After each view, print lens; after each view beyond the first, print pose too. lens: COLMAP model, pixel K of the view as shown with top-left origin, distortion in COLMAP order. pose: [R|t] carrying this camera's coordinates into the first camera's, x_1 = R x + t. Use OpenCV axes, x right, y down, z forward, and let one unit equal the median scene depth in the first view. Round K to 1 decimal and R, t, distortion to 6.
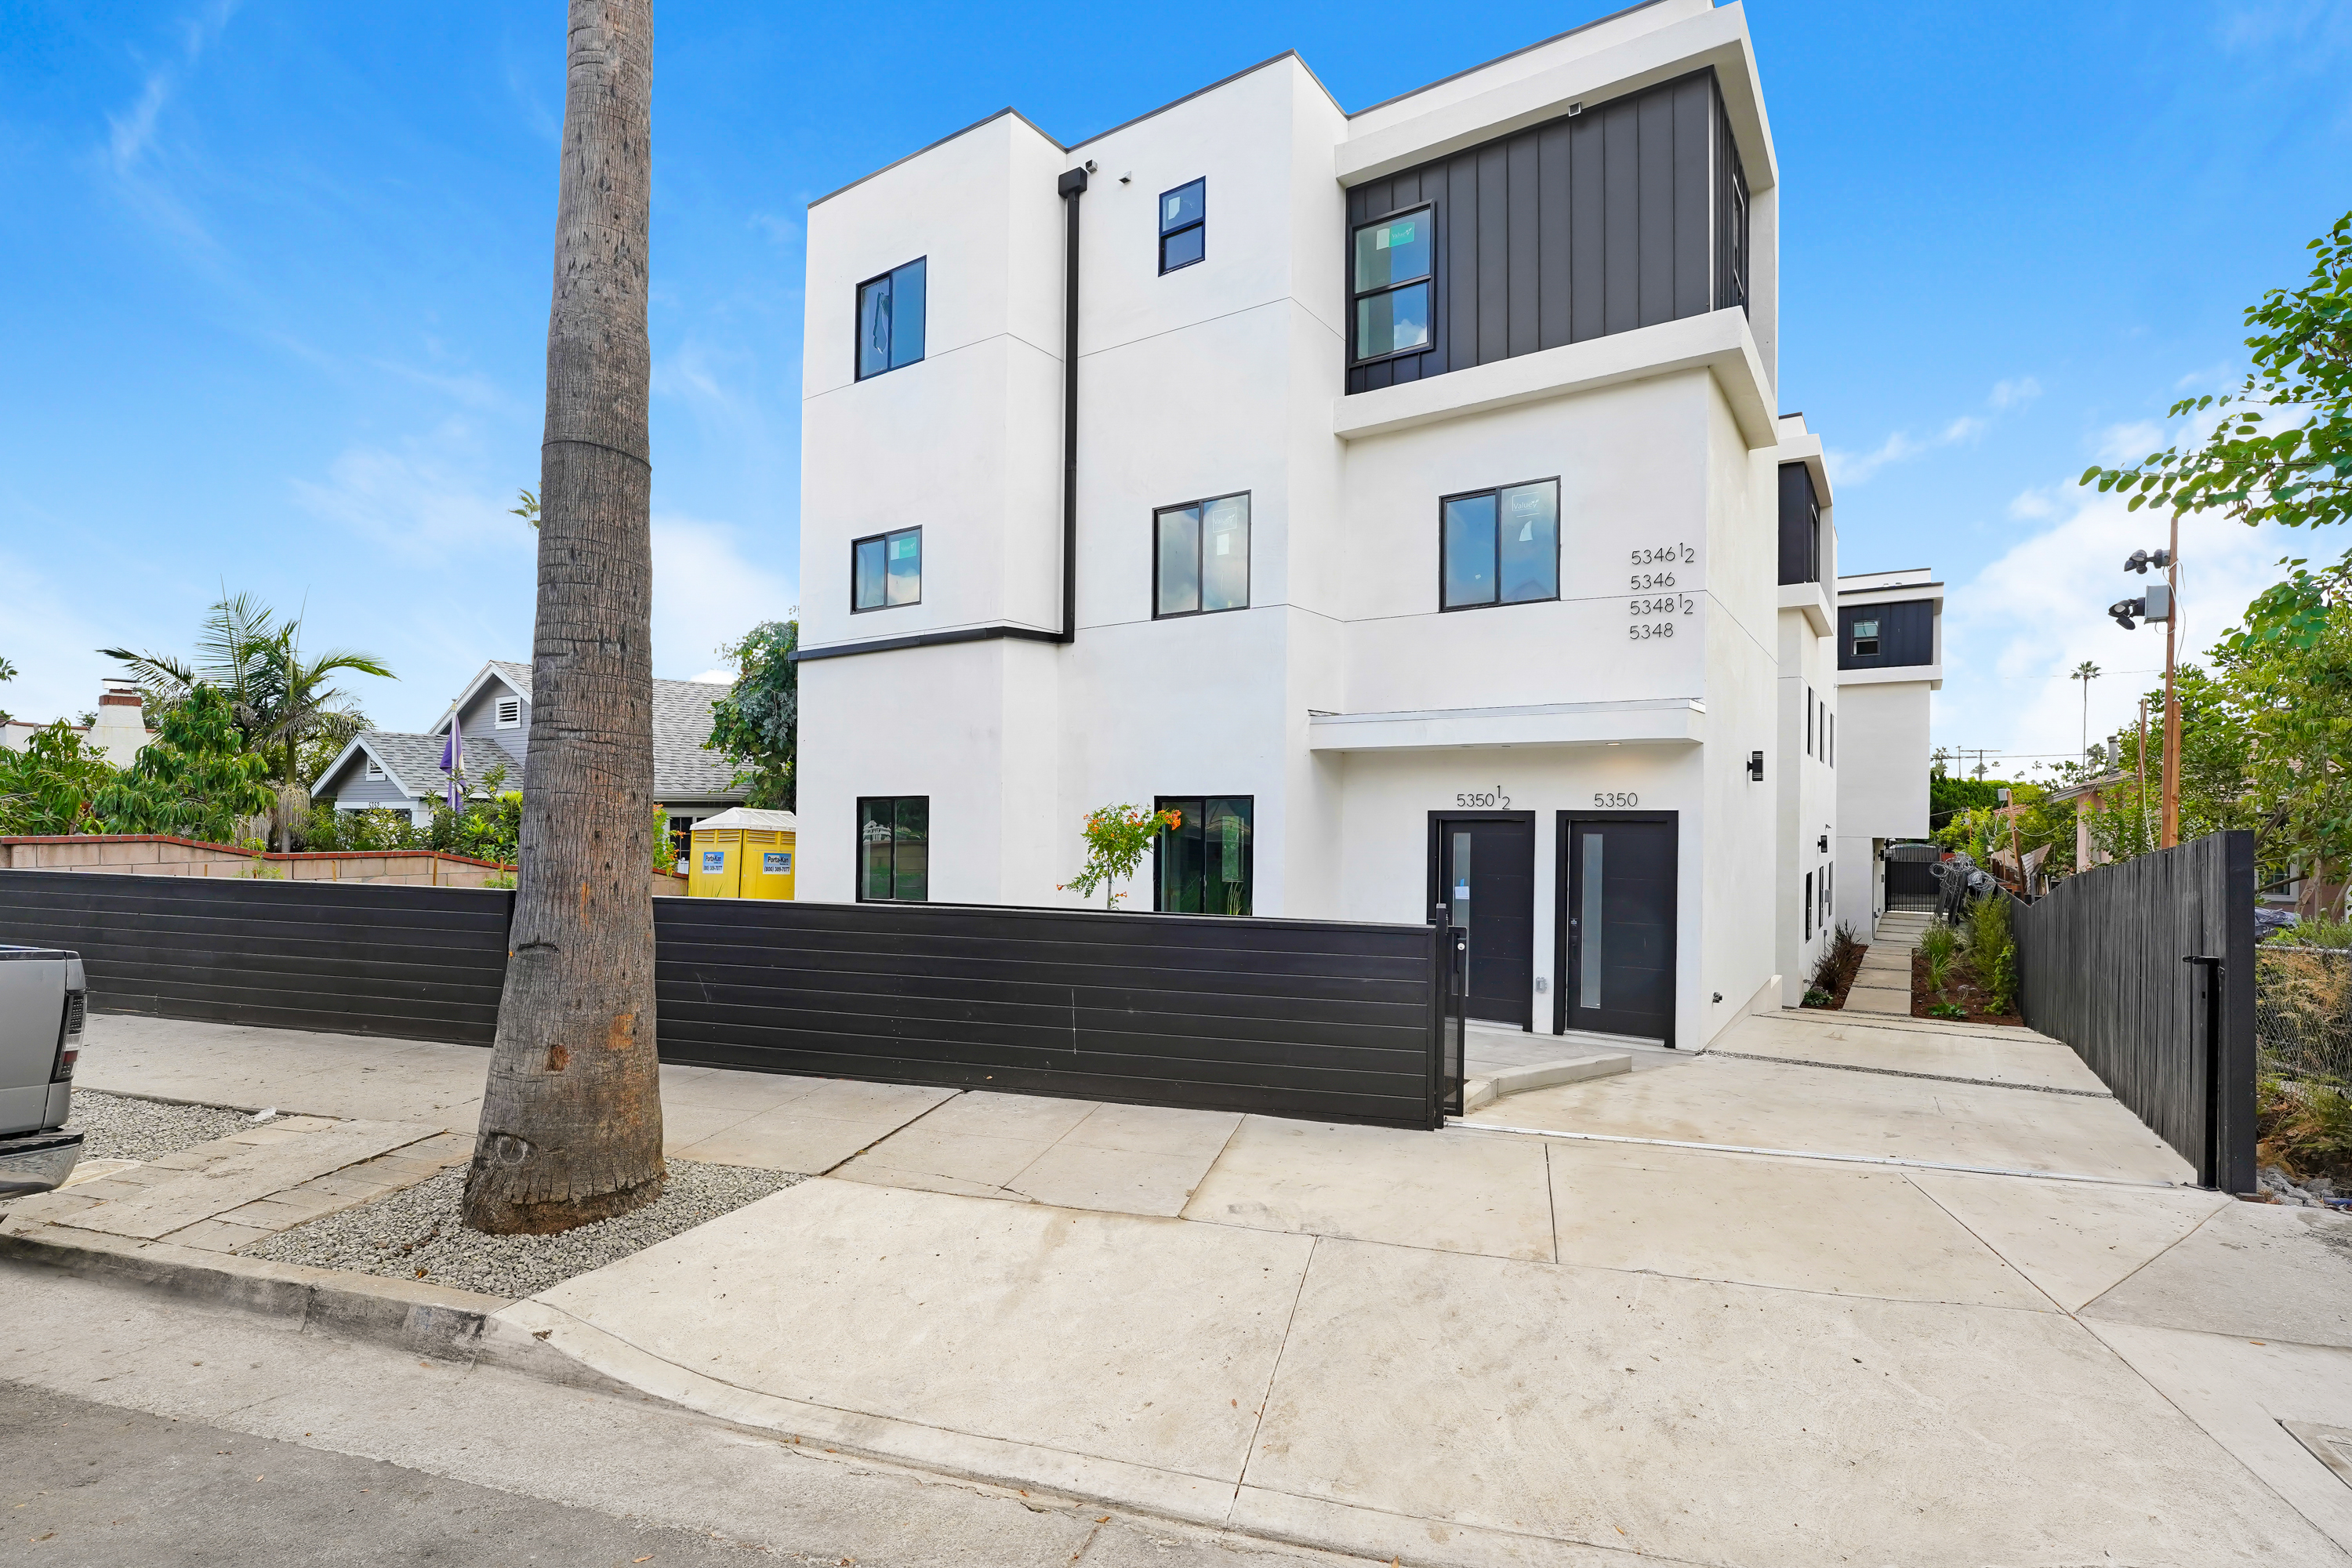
lens RADIAL K [[1083.0, 0, 1178.6], [0, 1083.0, 808.8], [0, 0, 1]] dist [0.010900, -0.027643]
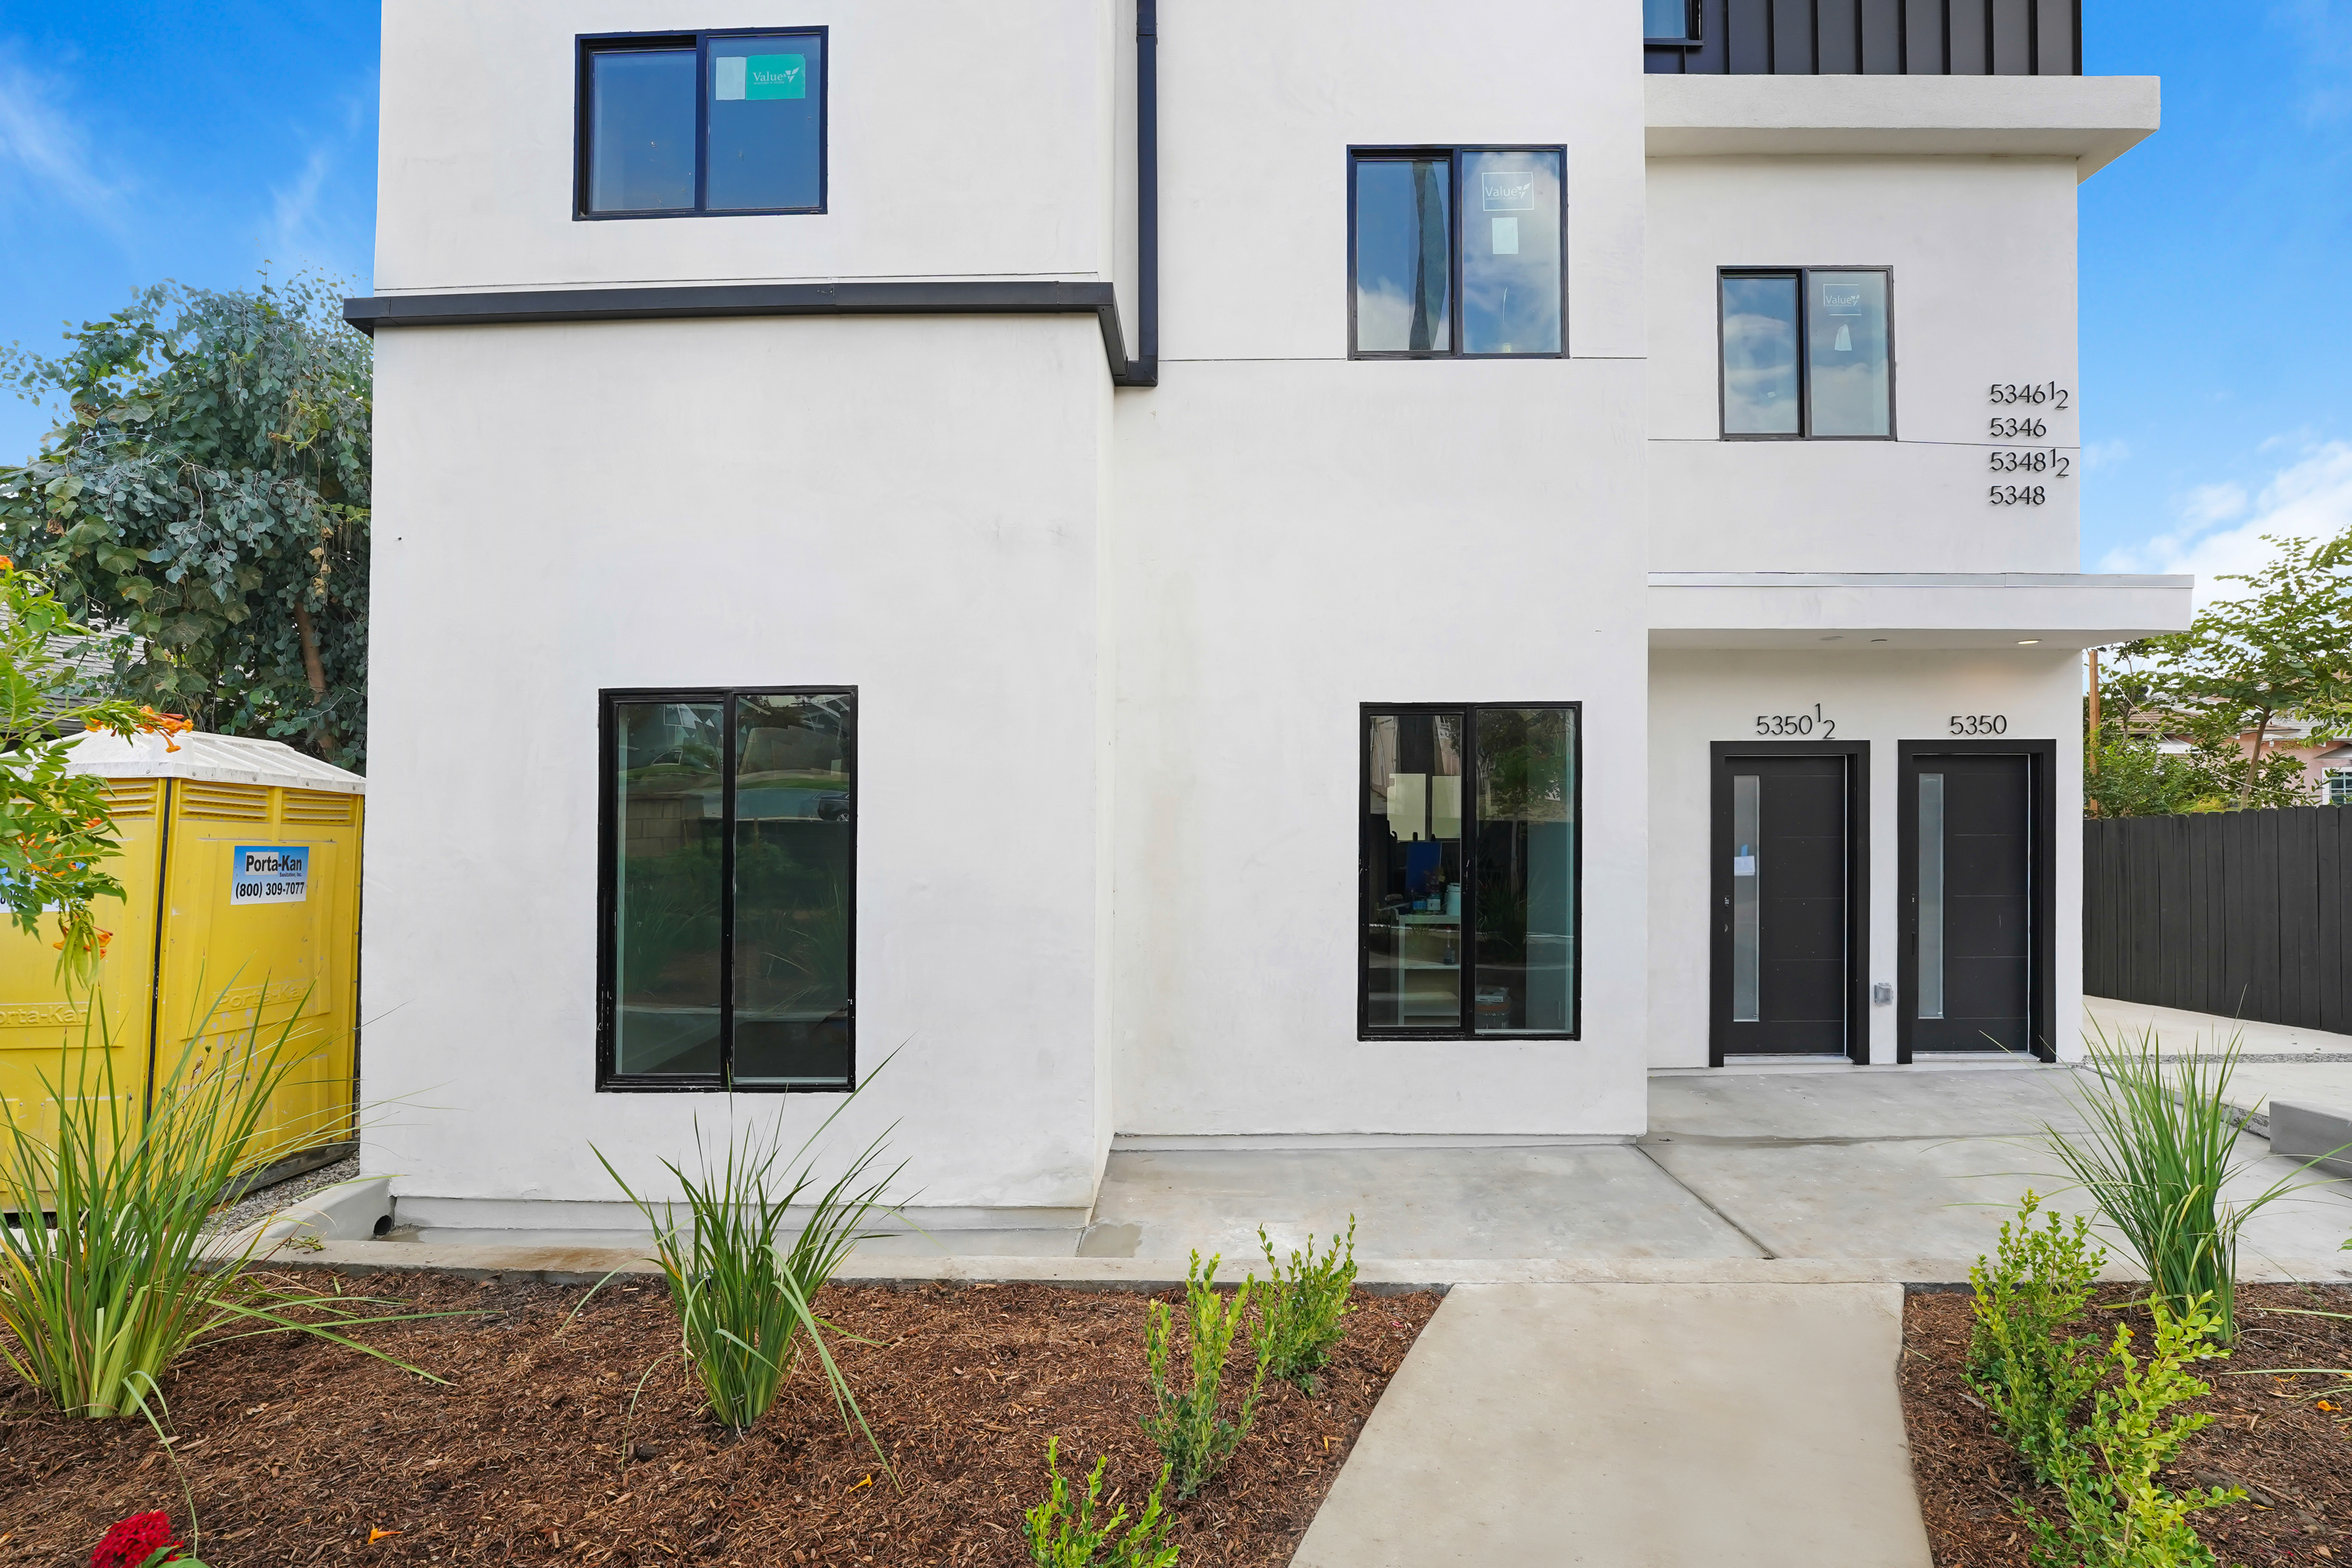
lens RADIAL K [[993.6, 0, 1196.2], [0, 993.6, 778.1], [0, 0, 1]] dist [-0.017741, 0.000133]
pose [[0.836162, 0.002889, 0.548475, -0.322877], [0.006422, 0.999866, -0.015058, 0.027961], [-0.548445, 0.016113, 0.836032, 0.621029]]
